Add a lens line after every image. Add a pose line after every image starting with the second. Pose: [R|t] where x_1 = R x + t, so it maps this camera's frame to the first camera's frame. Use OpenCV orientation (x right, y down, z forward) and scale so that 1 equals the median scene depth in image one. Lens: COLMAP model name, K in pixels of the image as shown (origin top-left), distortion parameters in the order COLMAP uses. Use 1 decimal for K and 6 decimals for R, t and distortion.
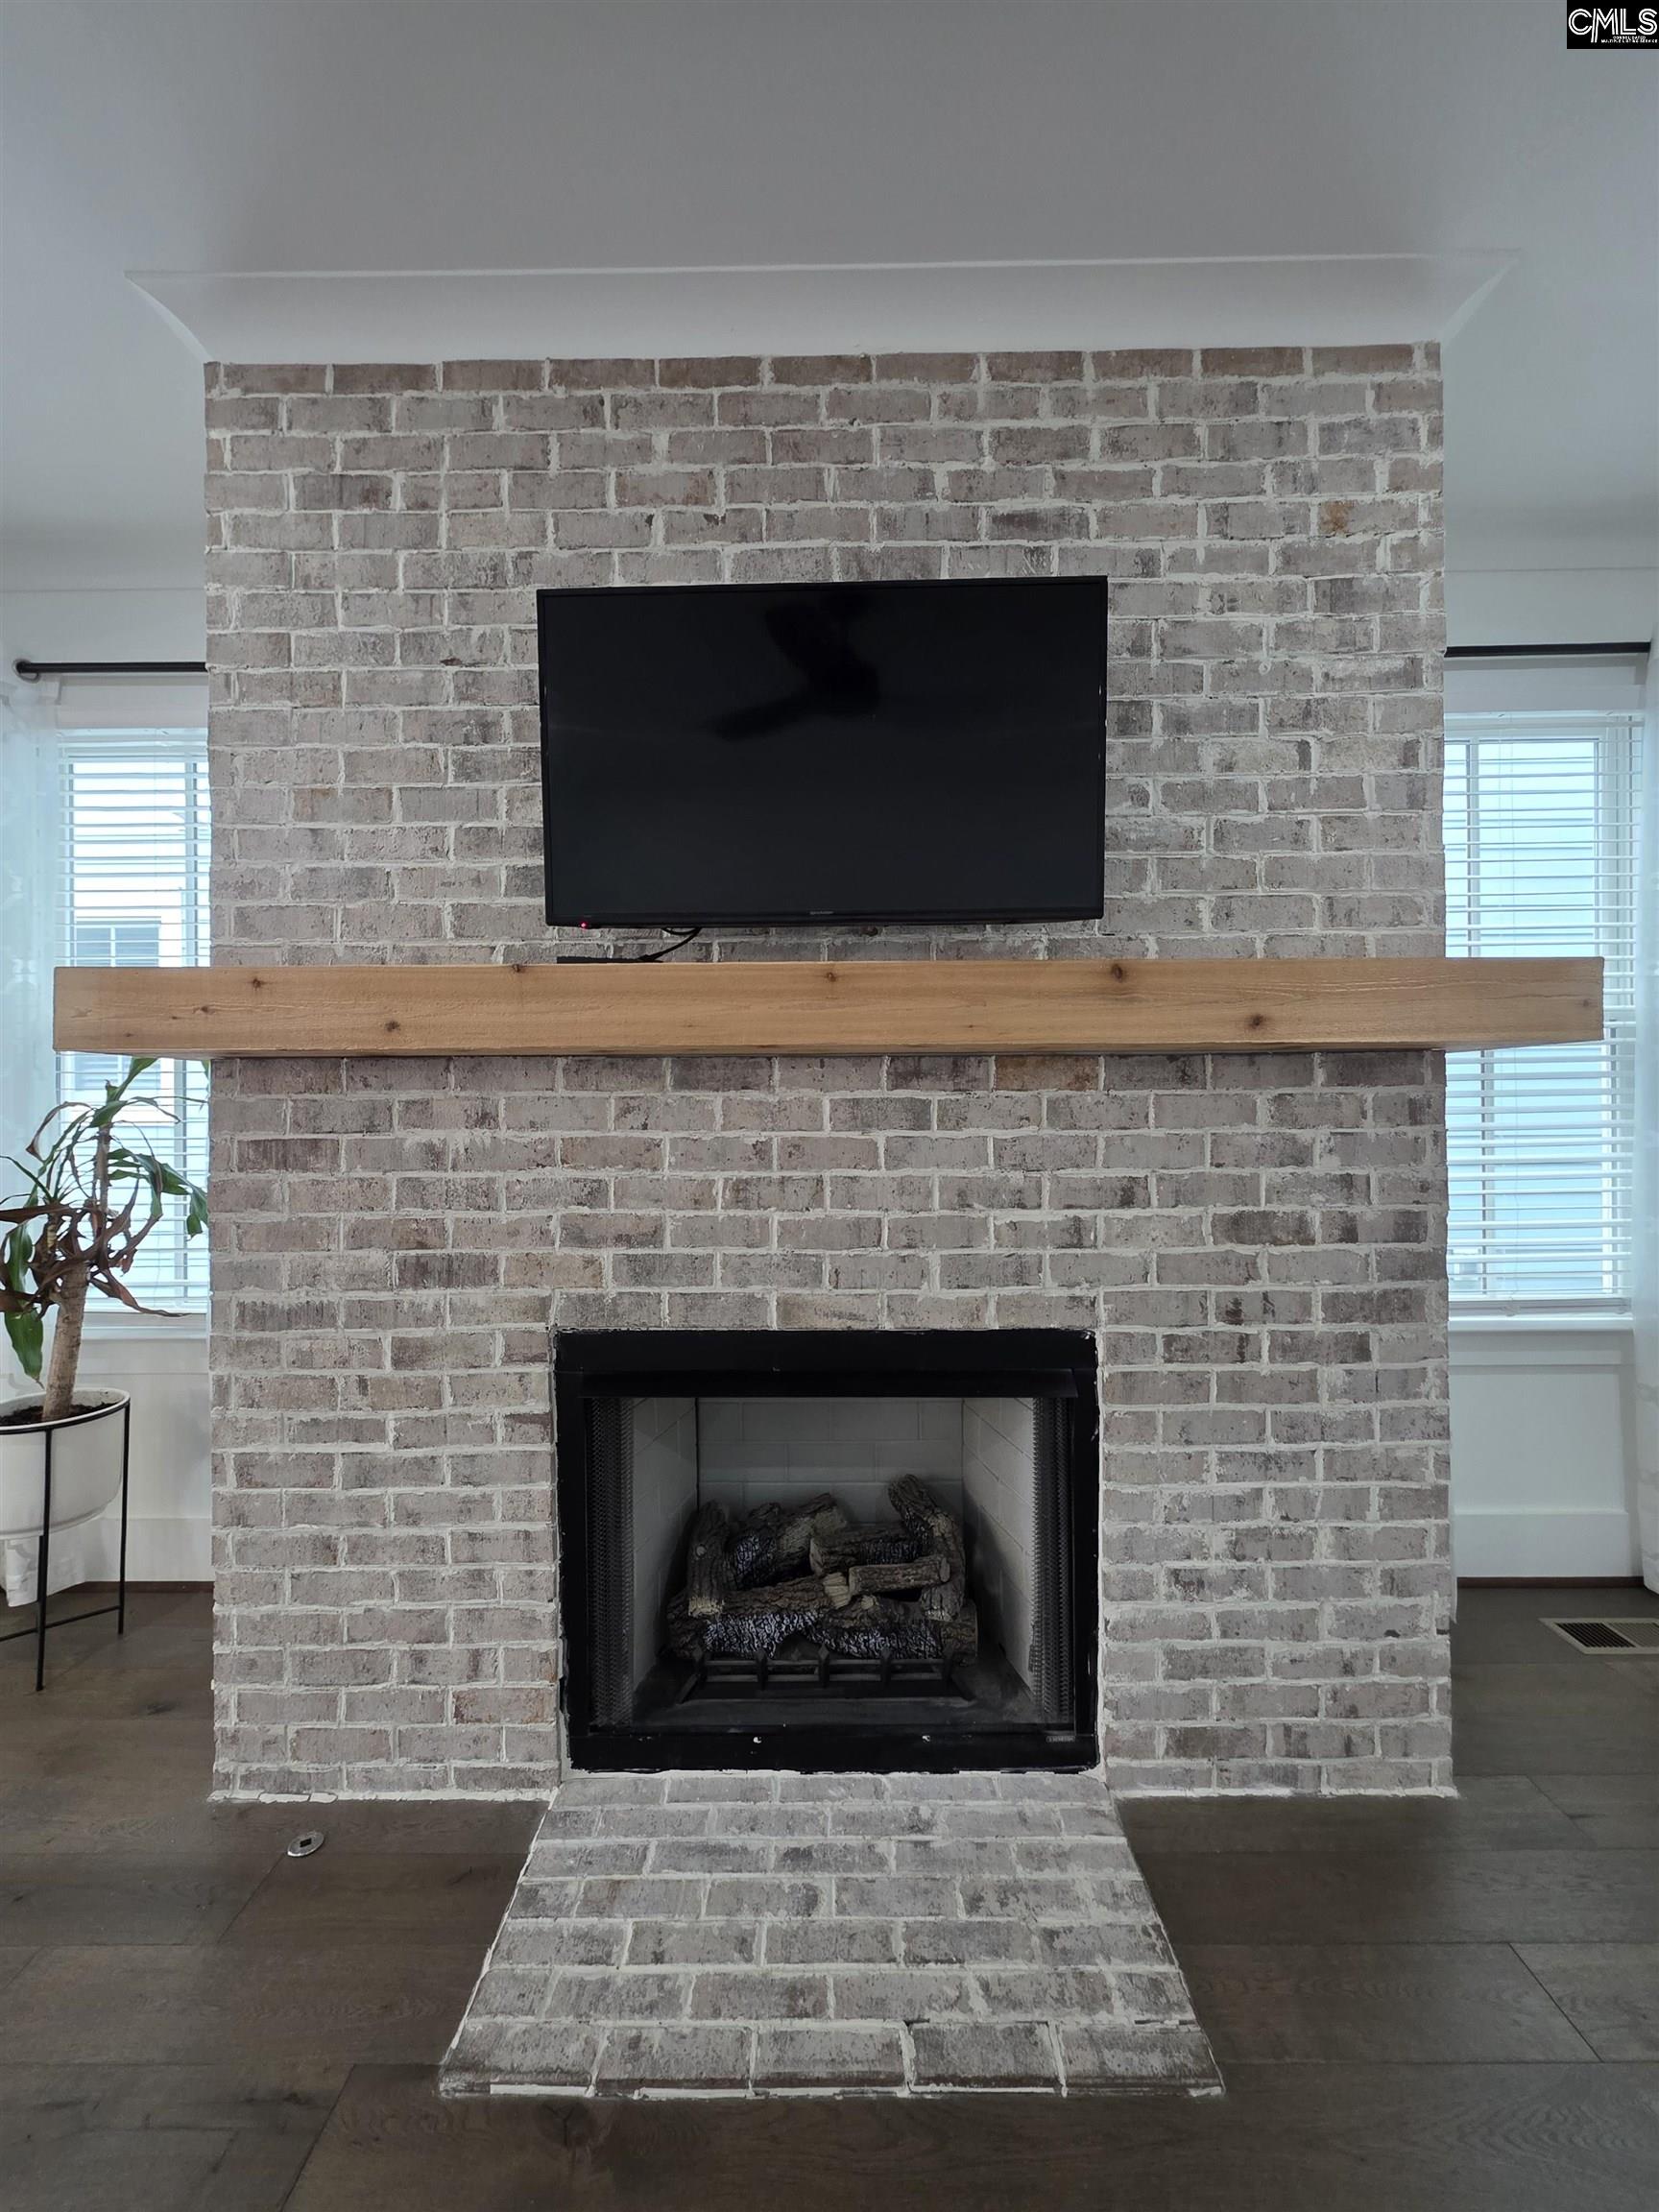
lens RADIAL K [[881.0, 0, 829.5], [0, 881.0, 1106.0], [0, 0, 1]] dist [0.000655, -0.000406]
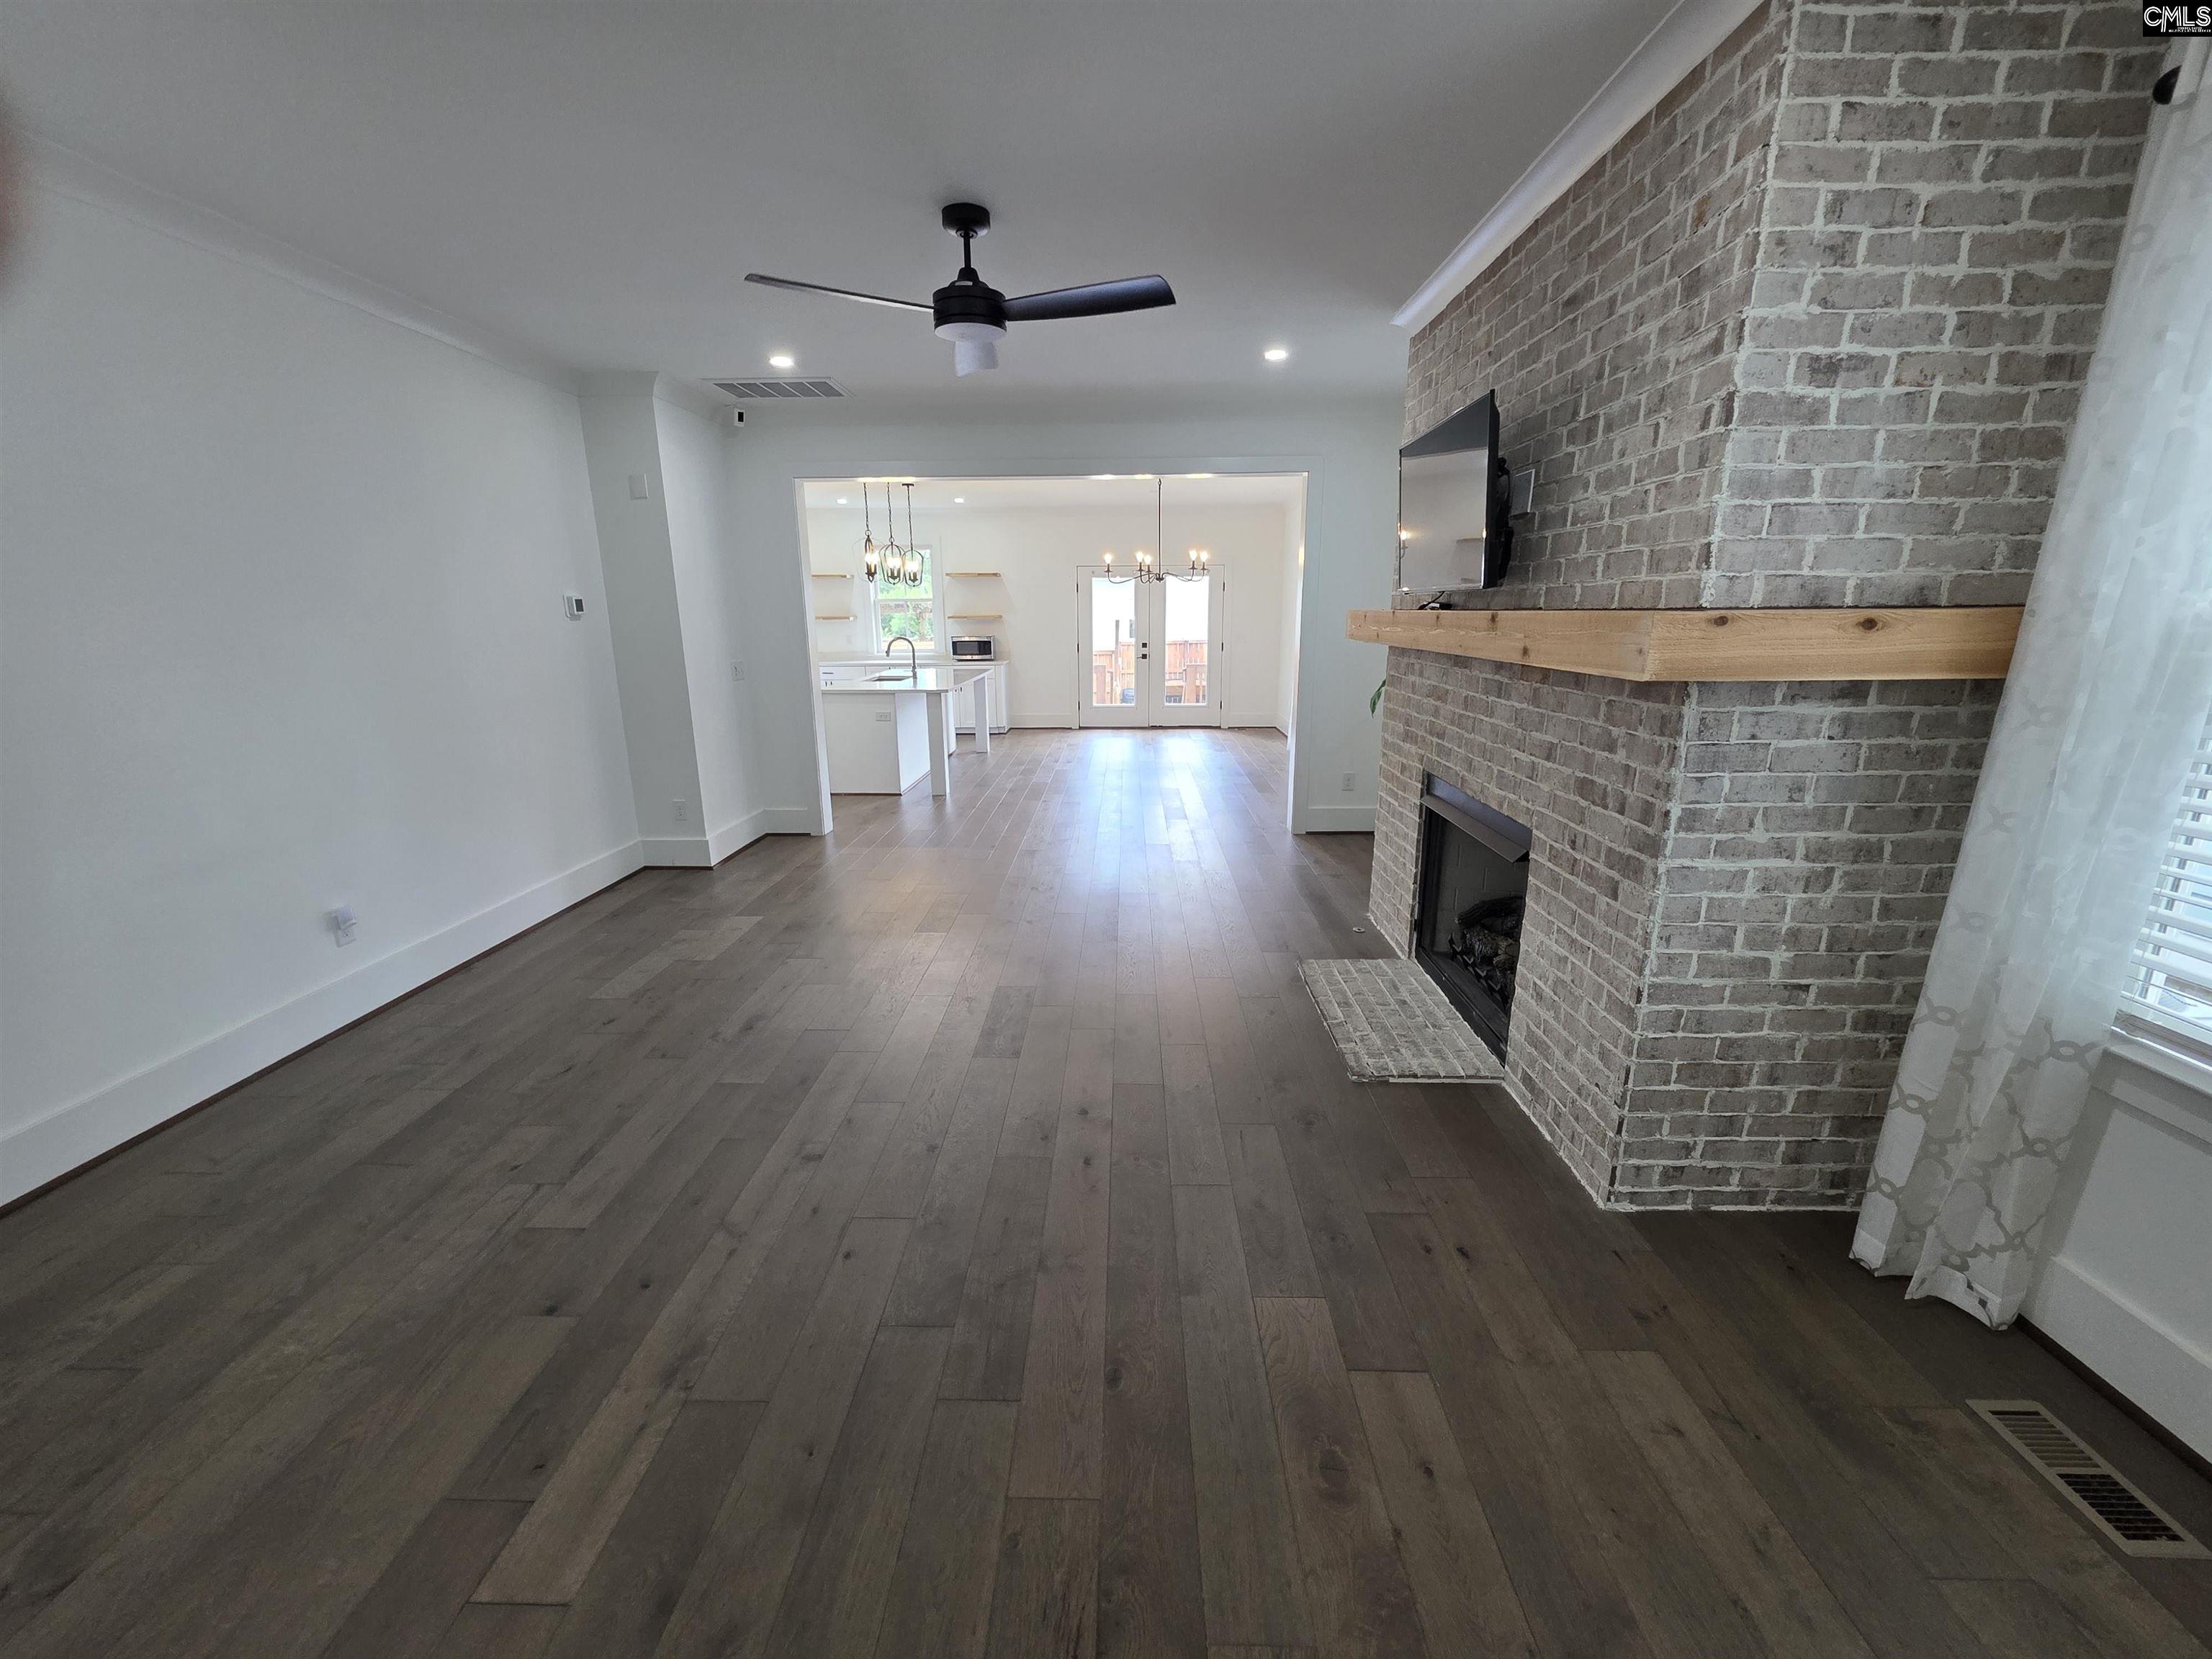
lens RADIAL K [[881.0, 0, 1108.9], [0, 881.0, 824.9], [0, 0, 1]] dist [0.000655, -0.000406]
pose [[-0.011647, 0.245567, -0.969310, 1.924910], [0.006213, 0.969374, 0.245509, -0.169001], [0.999913, -0.003163, -0.012816, 0.224014]]
